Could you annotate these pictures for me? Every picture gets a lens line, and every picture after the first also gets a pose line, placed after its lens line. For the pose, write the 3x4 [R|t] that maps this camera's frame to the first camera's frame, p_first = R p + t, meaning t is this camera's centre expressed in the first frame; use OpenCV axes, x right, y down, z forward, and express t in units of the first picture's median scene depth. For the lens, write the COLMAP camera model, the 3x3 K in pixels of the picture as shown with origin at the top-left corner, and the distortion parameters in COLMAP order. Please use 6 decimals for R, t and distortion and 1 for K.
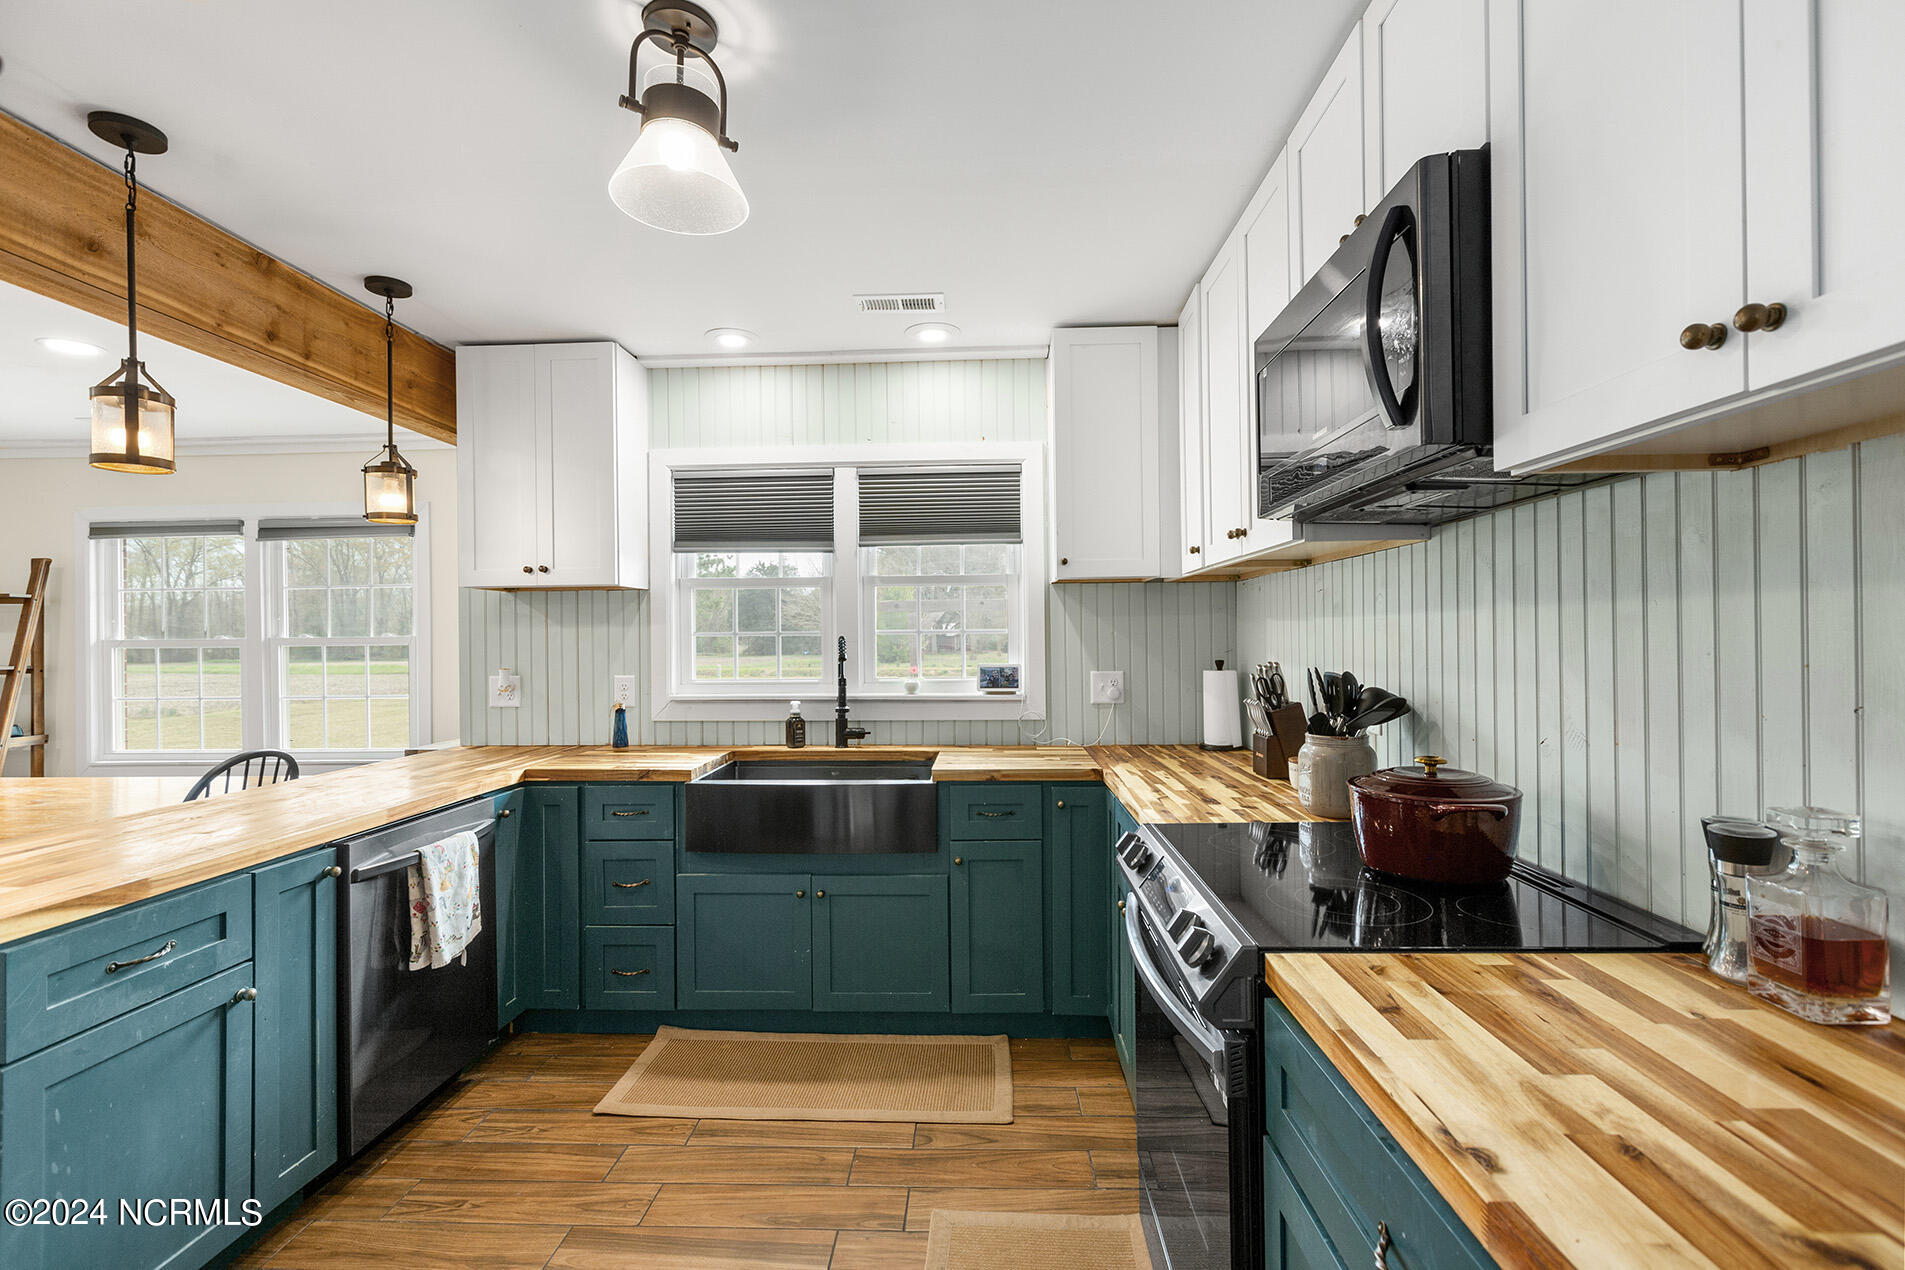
lens RADIAL K [[851.7, 0, 952.5], [0, 851.7, 635.0], [0, 0, 1]] dist [0.000669, -0.001552]
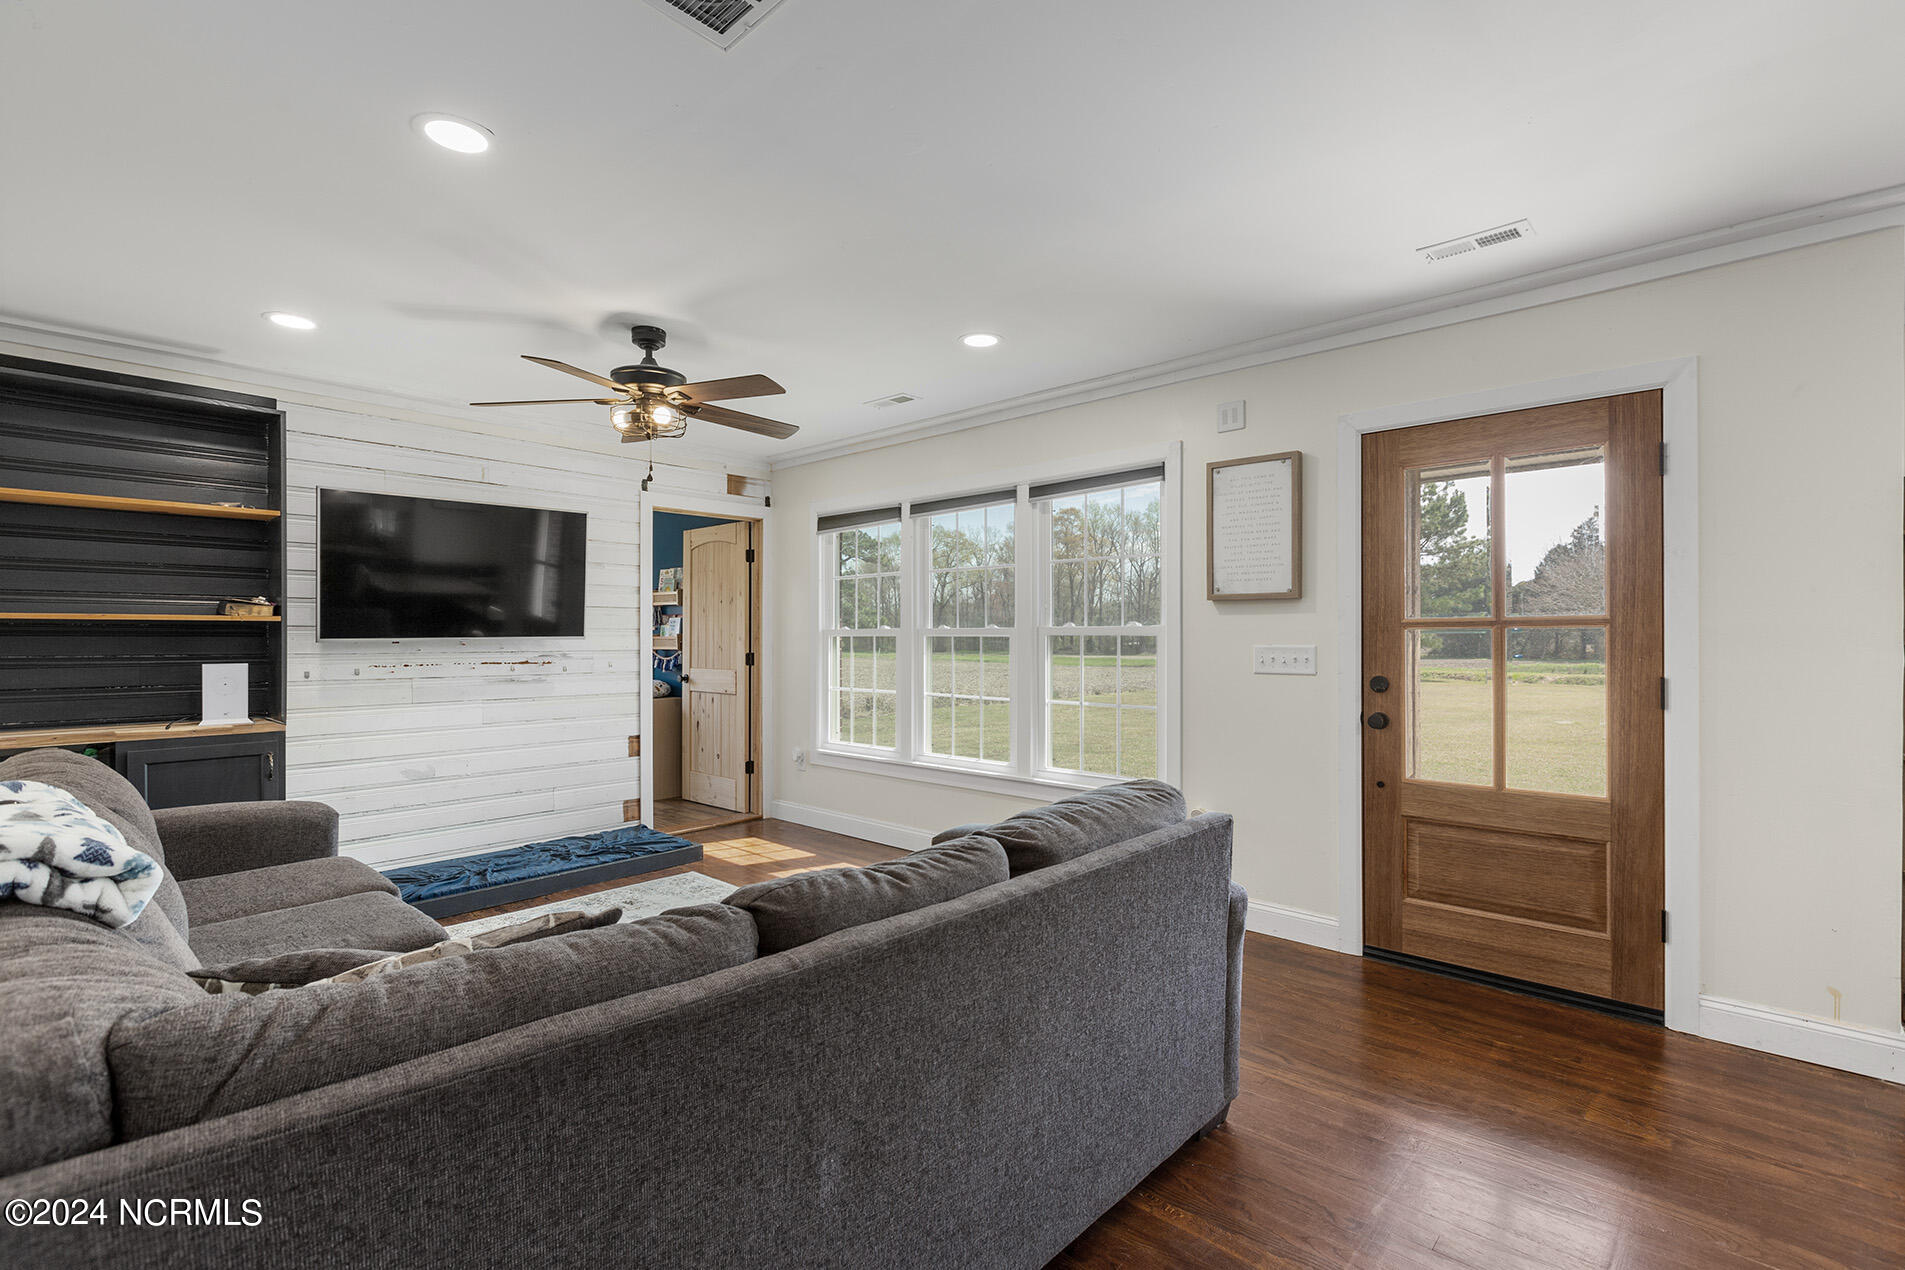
lens RADIAL K [[862.9, 0, 952.5], [0, 862.9, 640.2], [0, 0, 1]] dist [0.001099, 0.000298]
pose [[0.763075, 0.009460, -0.646240, -1.821135], [-0.004699, 0.999948, 0.009090, 0.044400], [0.646292, -0.003899, 0.763080, 0.037404]]
